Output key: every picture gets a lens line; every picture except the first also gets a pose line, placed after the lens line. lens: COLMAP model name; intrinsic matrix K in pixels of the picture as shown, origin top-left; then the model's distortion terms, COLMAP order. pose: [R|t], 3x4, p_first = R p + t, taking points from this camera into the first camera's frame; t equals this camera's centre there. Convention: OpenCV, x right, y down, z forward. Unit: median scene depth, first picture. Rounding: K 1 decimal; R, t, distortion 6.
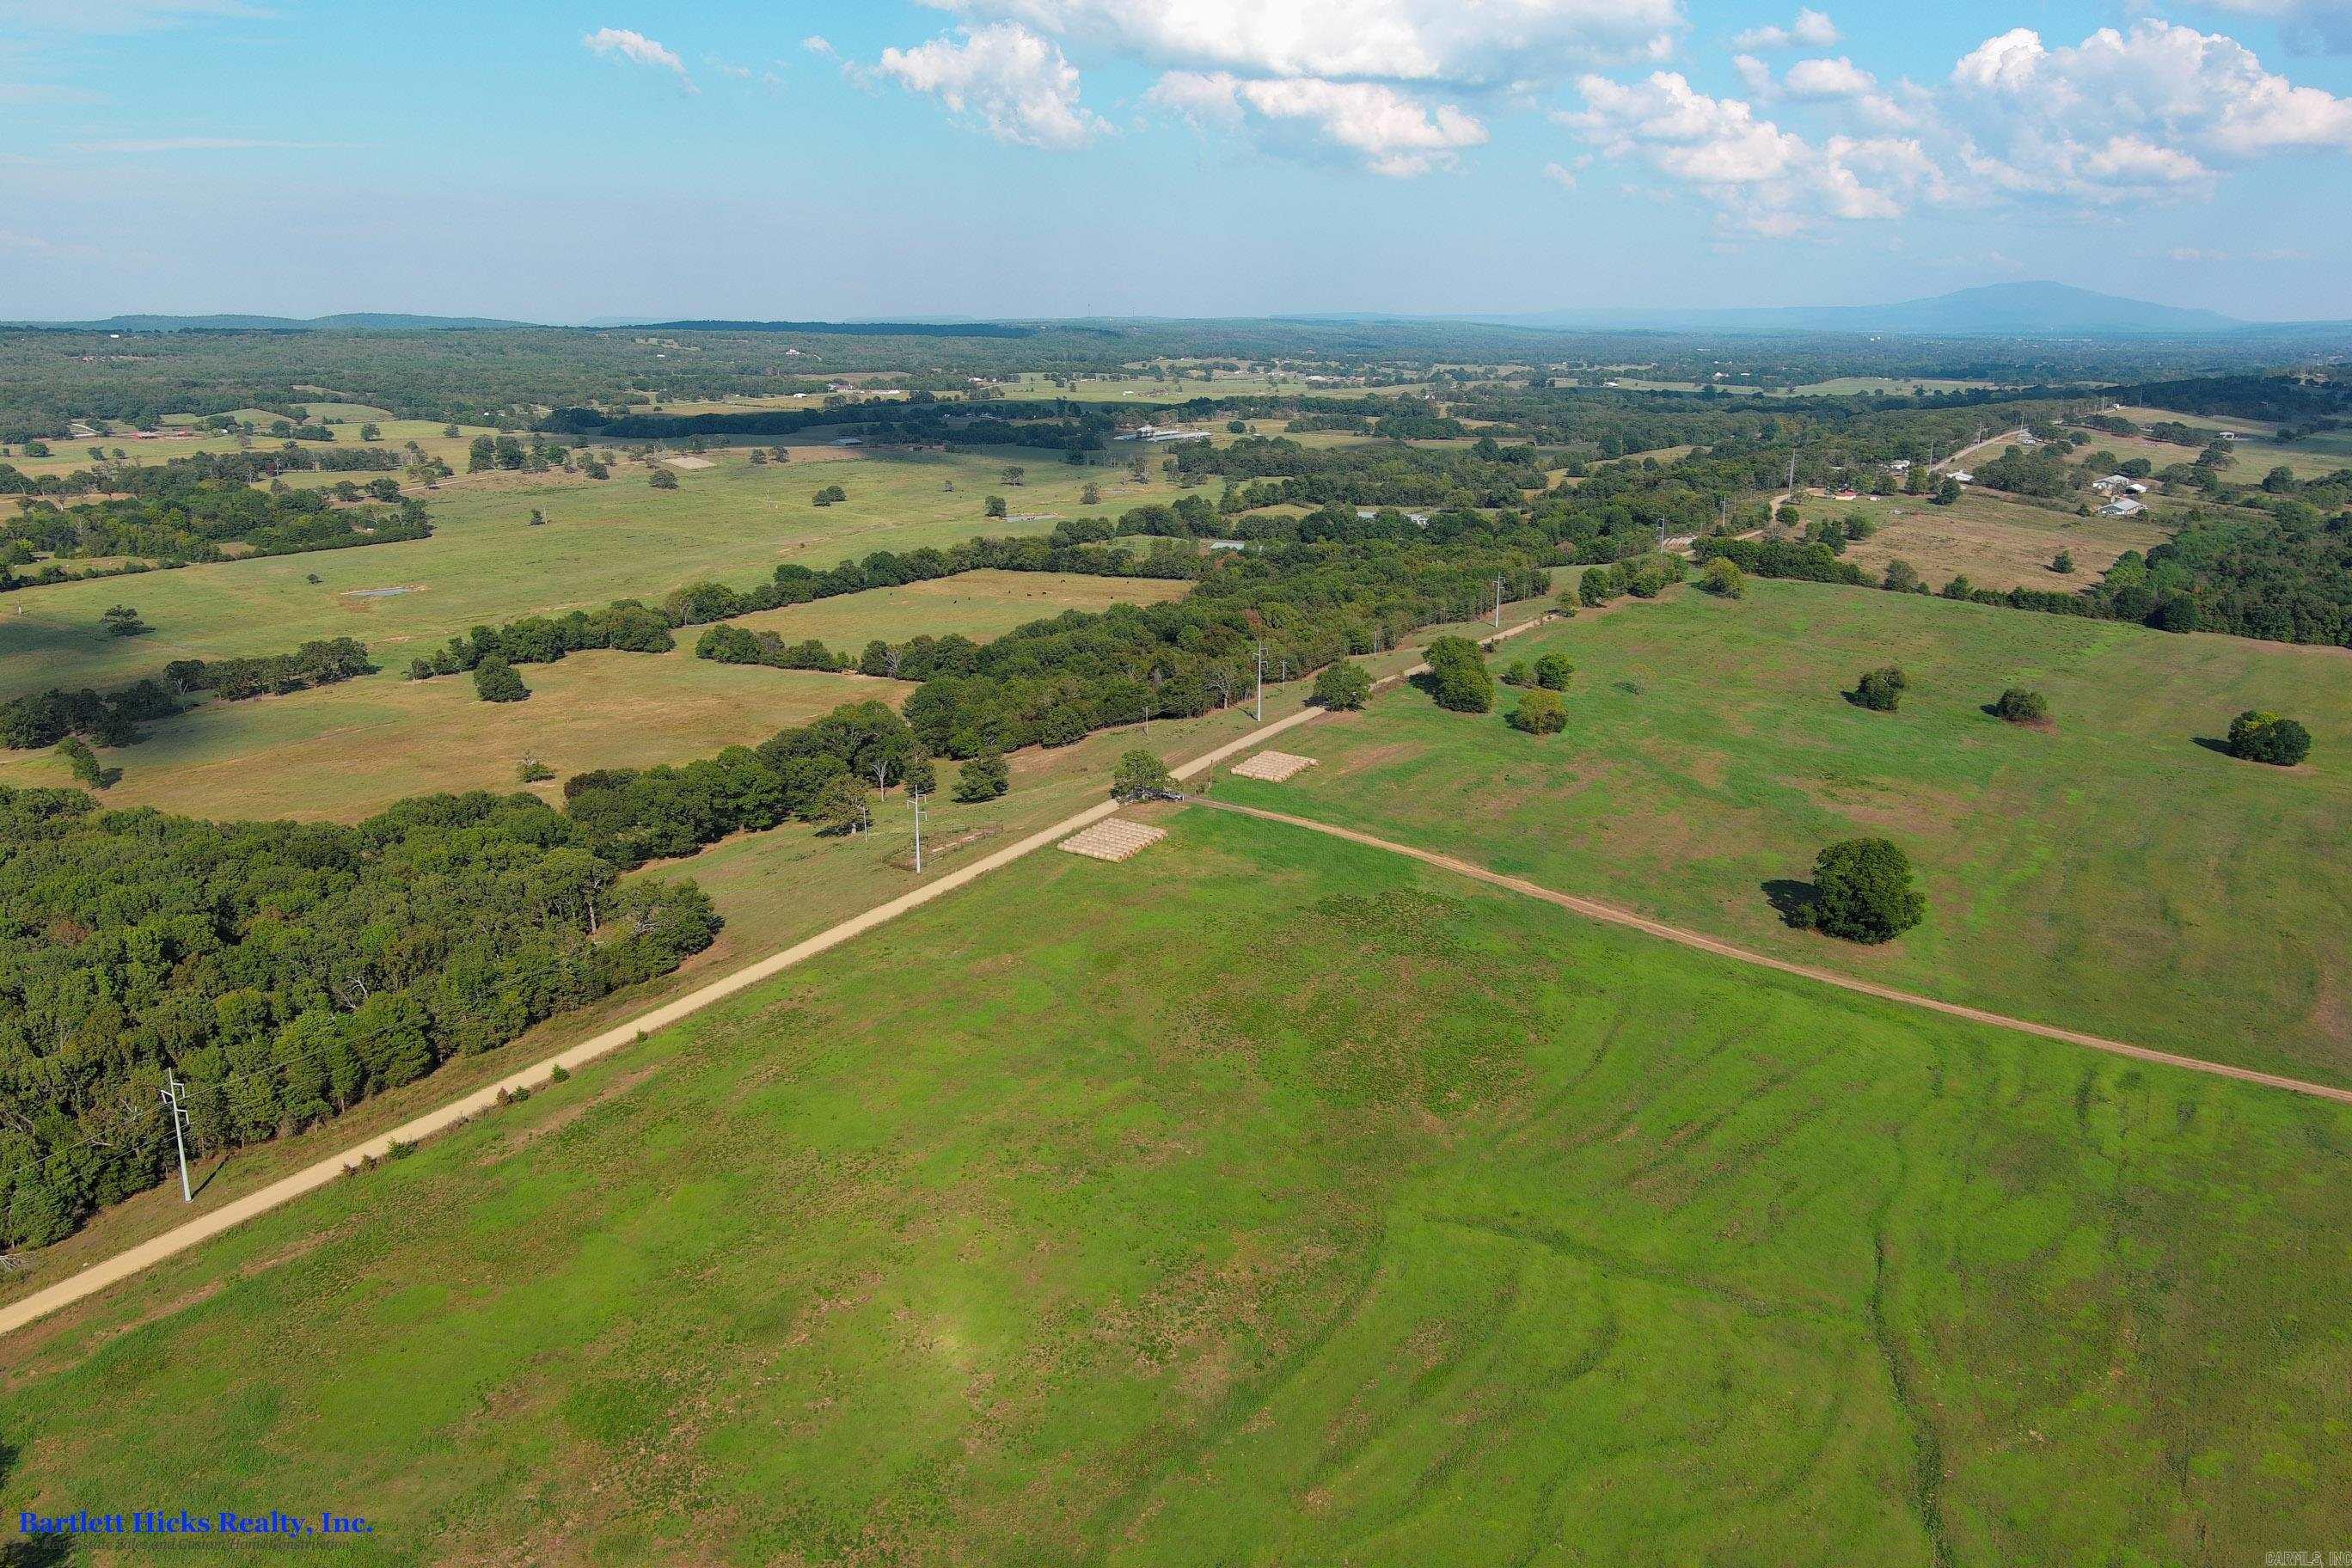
lens RADIAL K [[1923.1, 0, 1179.4], [0, 1923.1, 847.3], [0, 0, 1]] dist [0.008067, -0.001890]
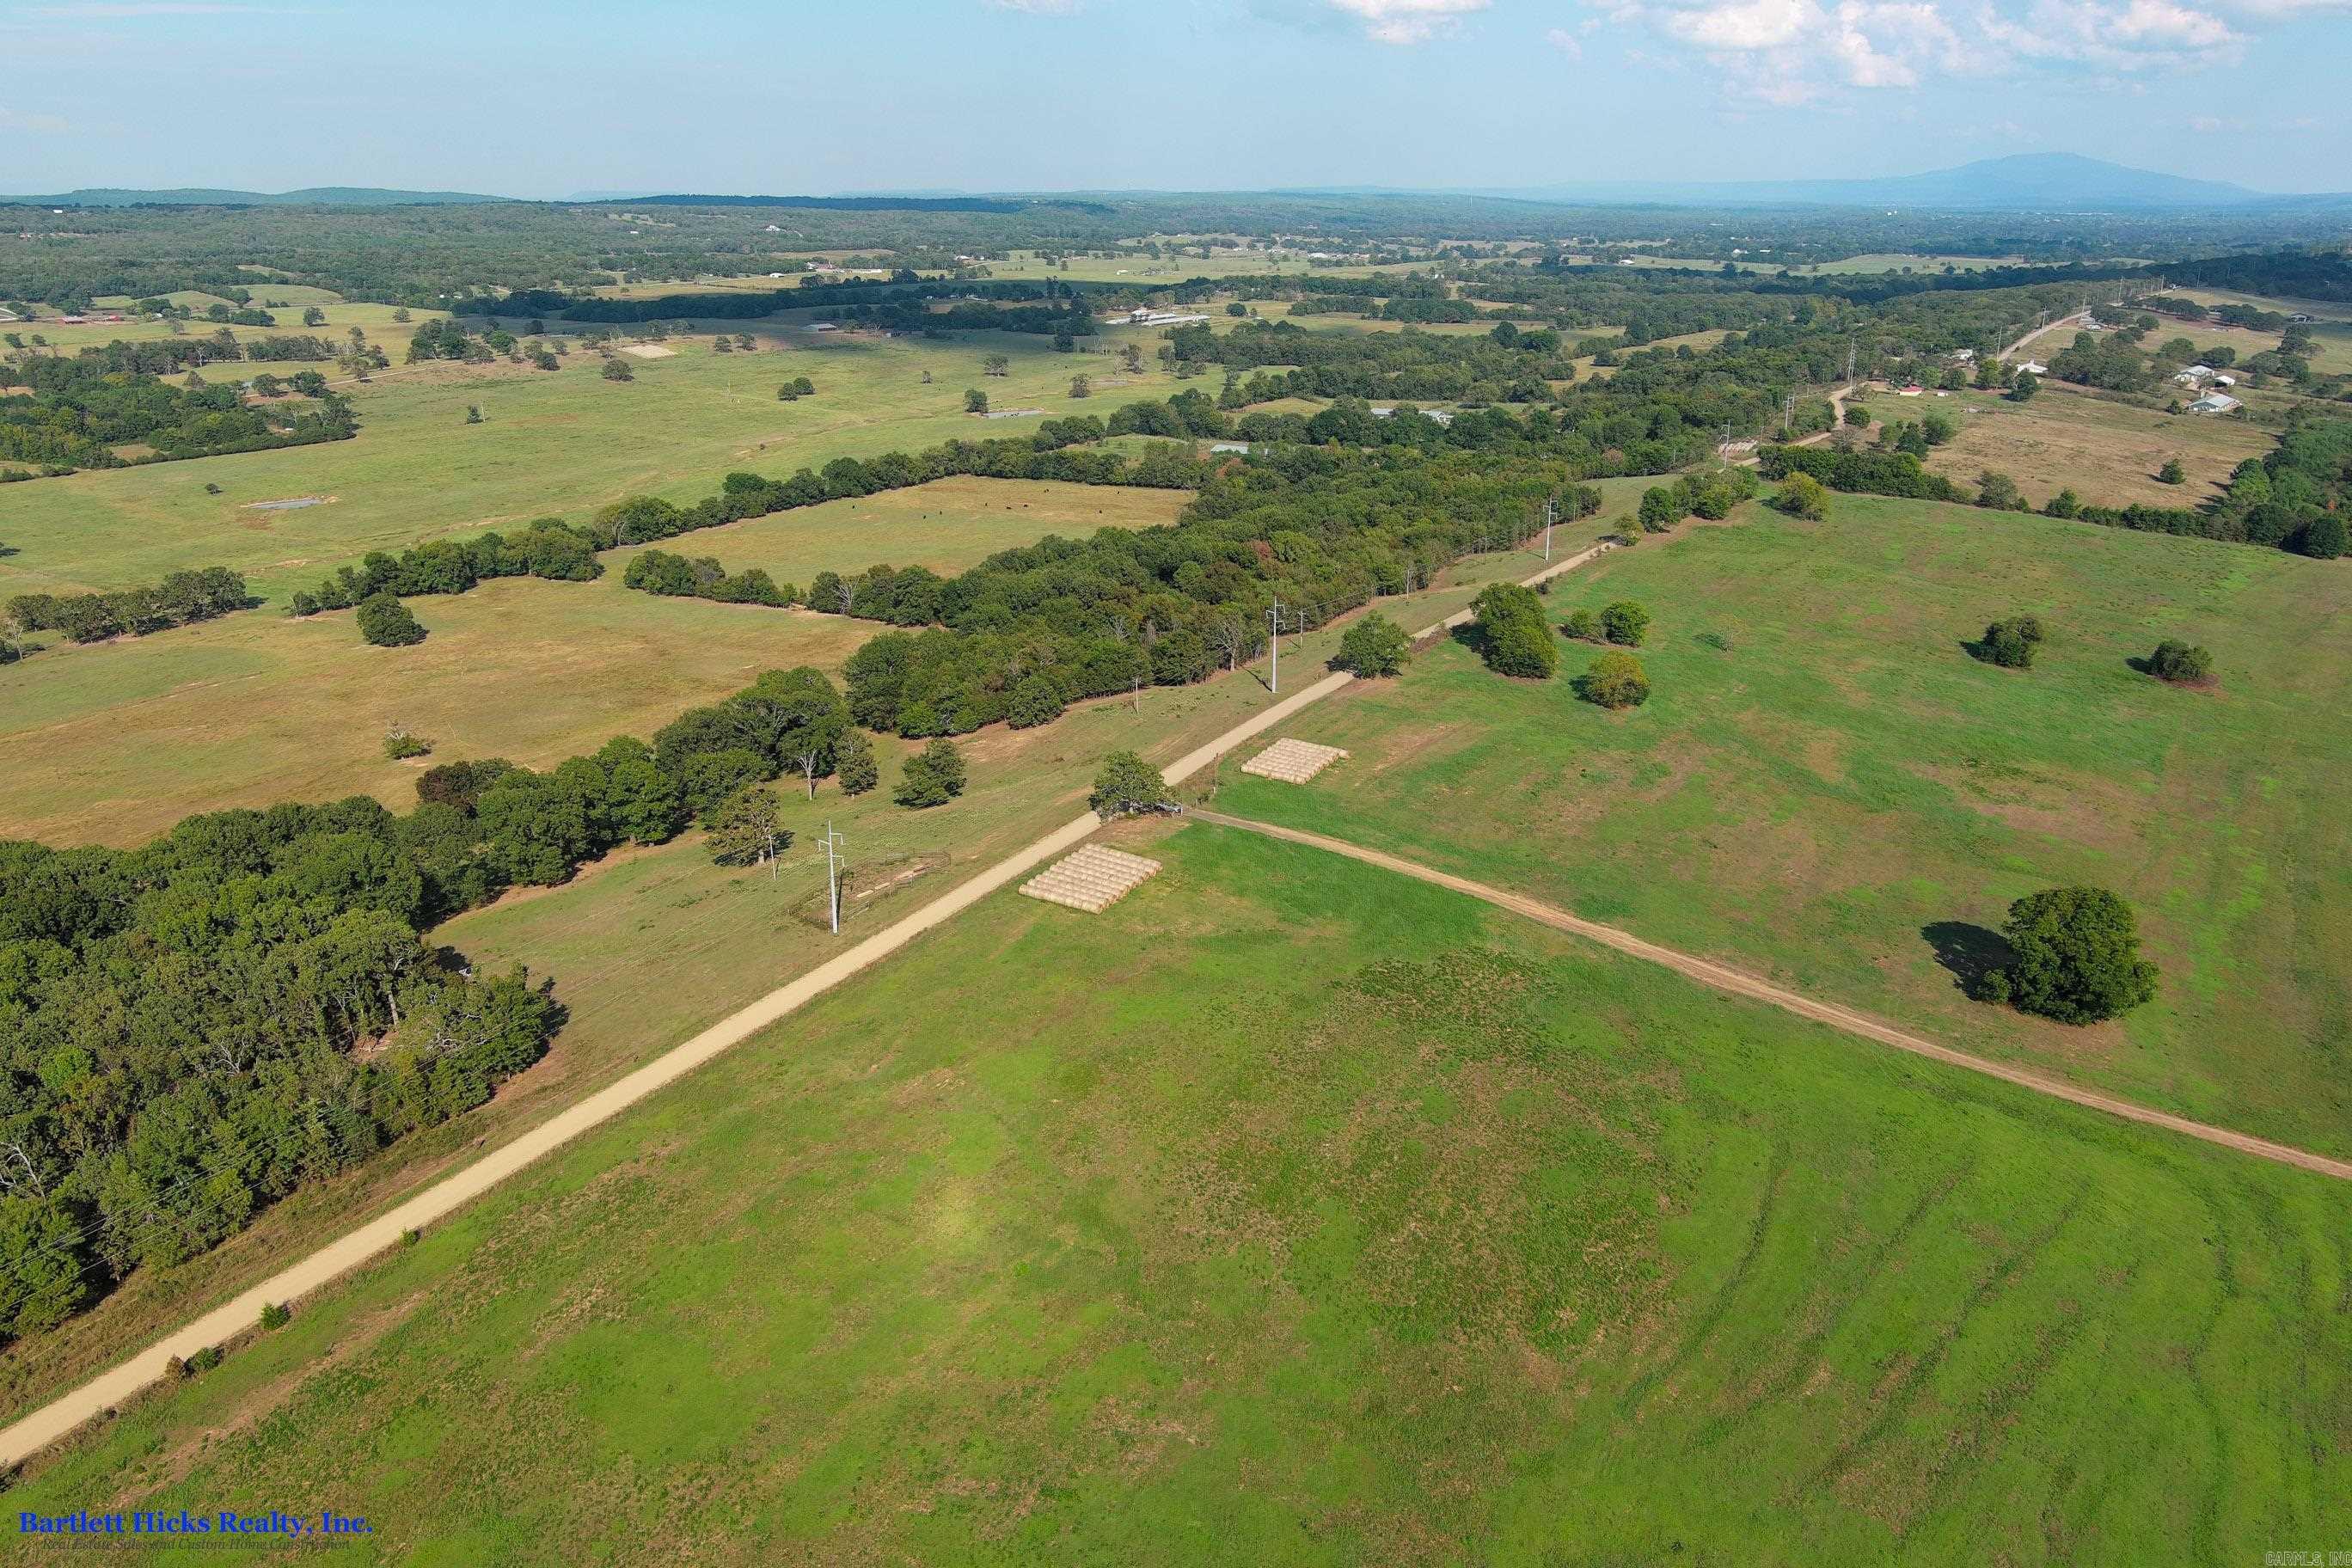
lens RADIAL K [[1917.0, 0, 1181.3], [0, 1917.0, 870.5], [0, 0, 1]] dist [0.000537, 0.012262]
pose [[0.999996, -0.001686, 0.002248, 0.000005], [0.001521, 0.997418, 0.071793, -0.022254], [-0.002363, -0.071789, 0.997417, 0.081932]]
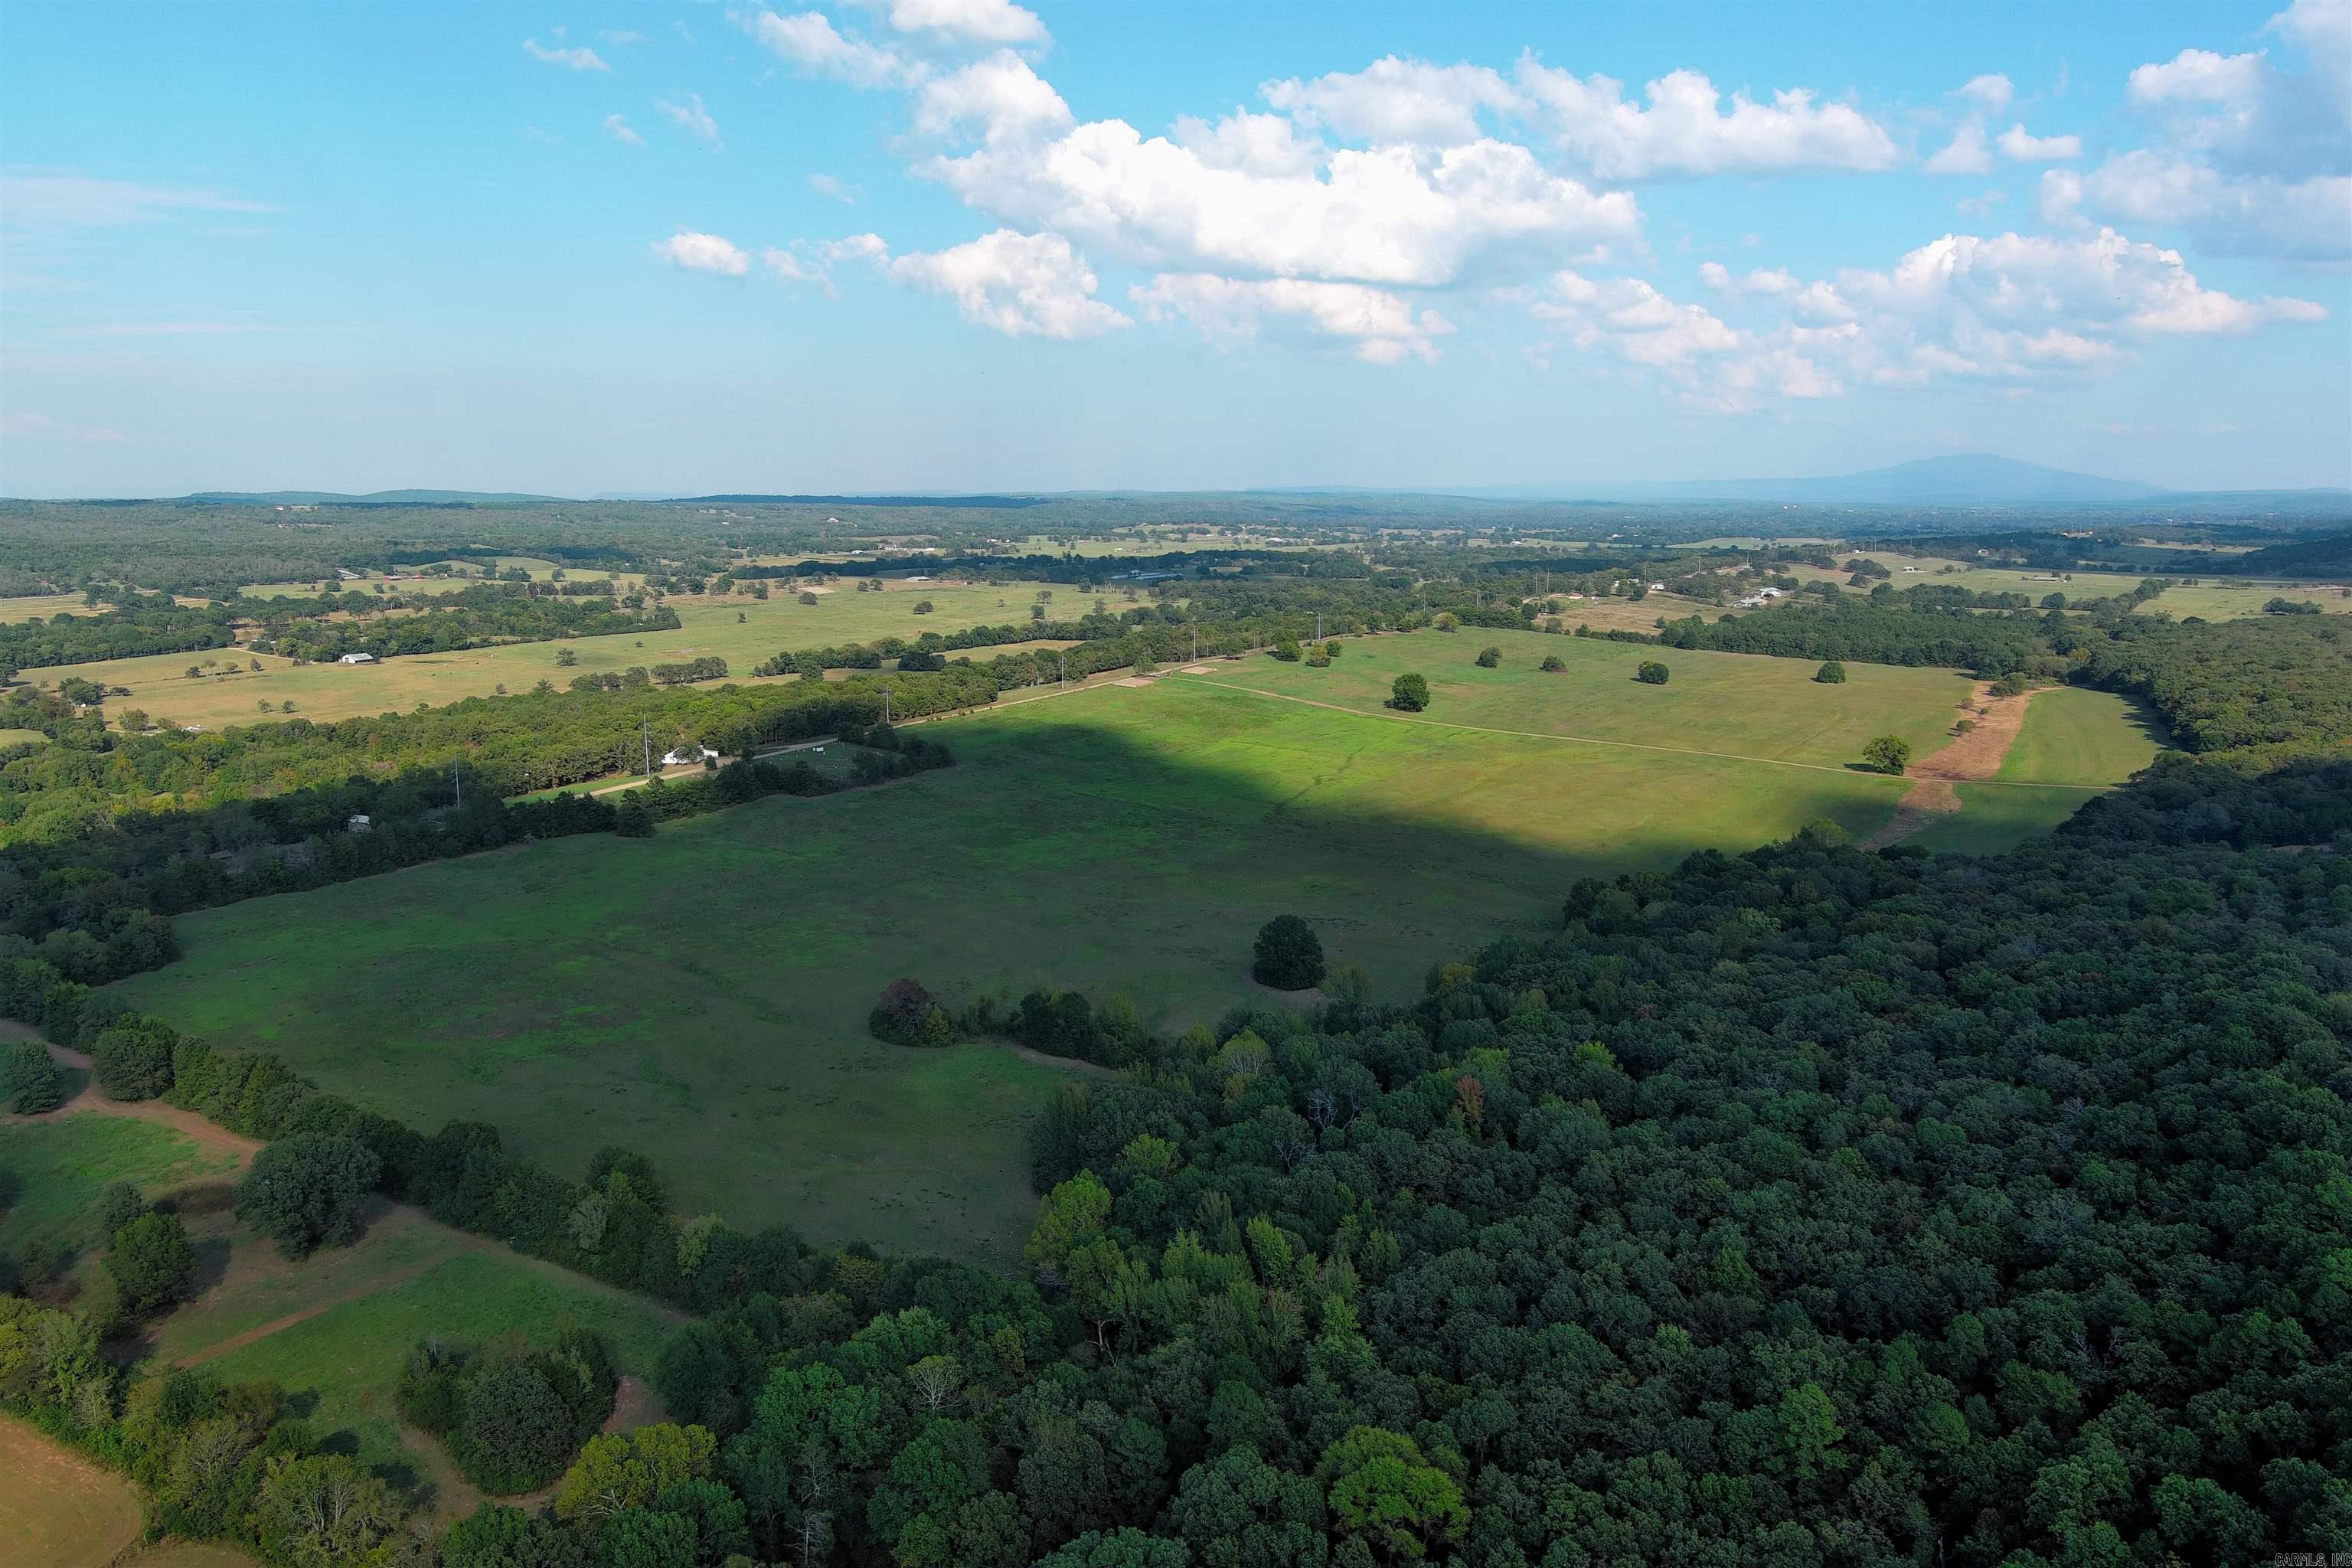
lens RADIAL K [[1945.8, 0, 1174.0], [0, 1945.8, 732.4], [0, 0, 1]] dist [0.013706, -0.002847]
pose [[0.999969, -0.004466, 0.006517, 0.000839], [0.005362, 0.989462, -0.144692, 0.159245], [-0.005802, 0.144722, 0.989455, -0.574745]]
